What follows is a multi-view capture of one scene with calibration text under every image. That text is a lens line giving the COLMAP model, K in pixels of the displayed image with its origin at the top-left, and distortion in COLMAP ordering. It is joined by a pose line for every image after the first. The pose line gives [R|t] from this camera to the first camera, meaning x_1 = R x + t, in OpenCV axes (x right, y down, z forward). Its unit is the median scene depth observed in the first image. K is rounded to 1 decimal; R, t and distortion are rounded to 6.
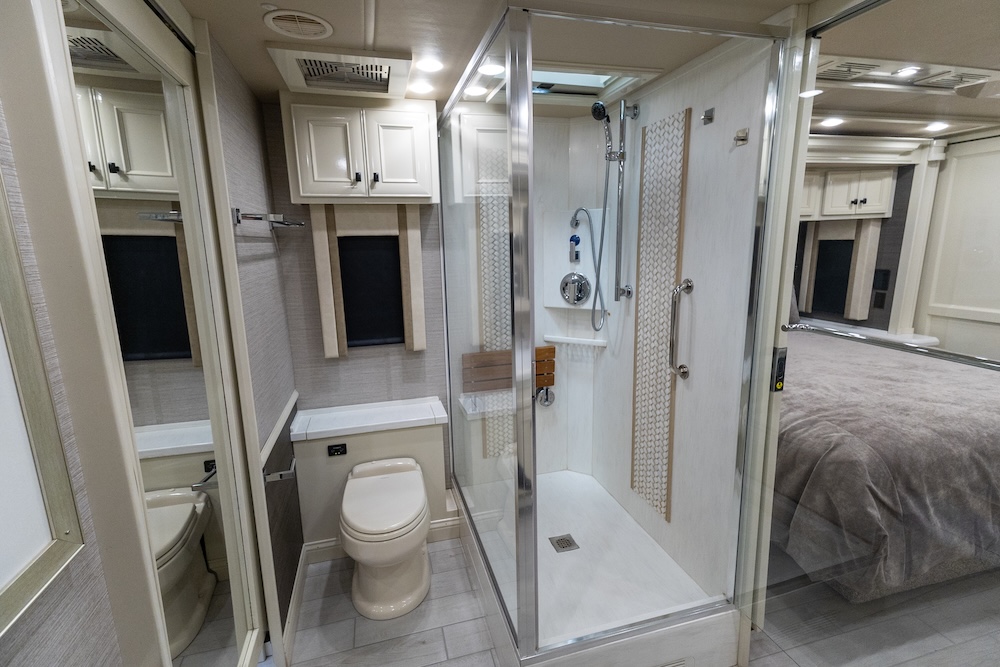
lens RADIAL K [[460.2, 0, 500.0], [0, 460.2, 333.5], [0, 0, 1]] dist [0.032022, -0.009091]
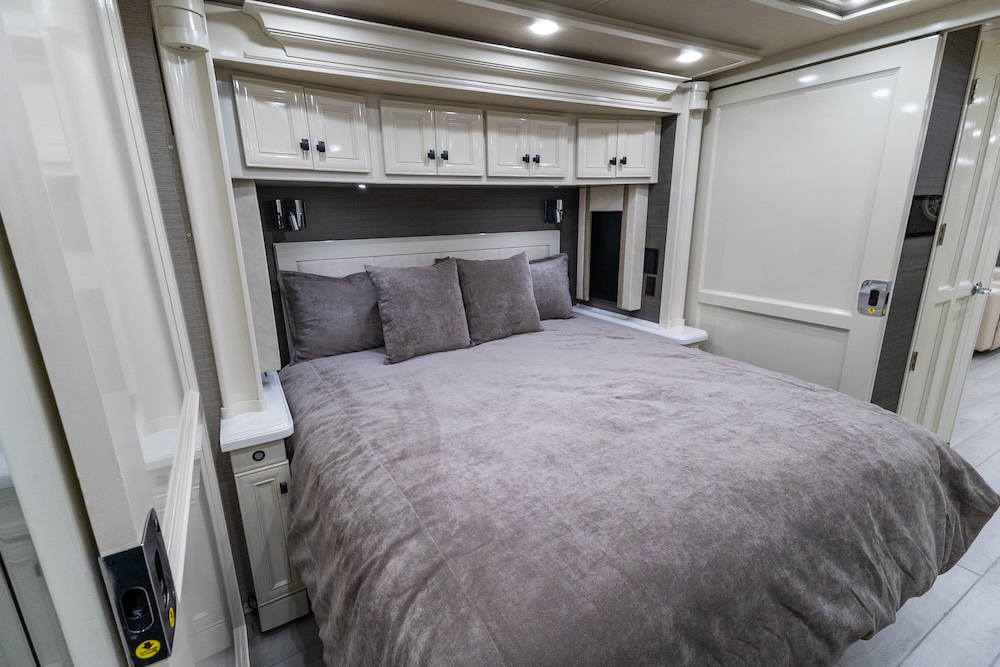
lens RADIAL K [[460.2, 0, 500.0], [0, 460.2, 333.5], [0, 0, 1]] dist [0.032022, -0.009091]
pose [[0.966690, -0.065325, 0.247475, 0.369458], [0.050323, 0.996518, 0.066475, -0.058763], [-0.250956, -0.051807, 0.966611, 0.294446]]
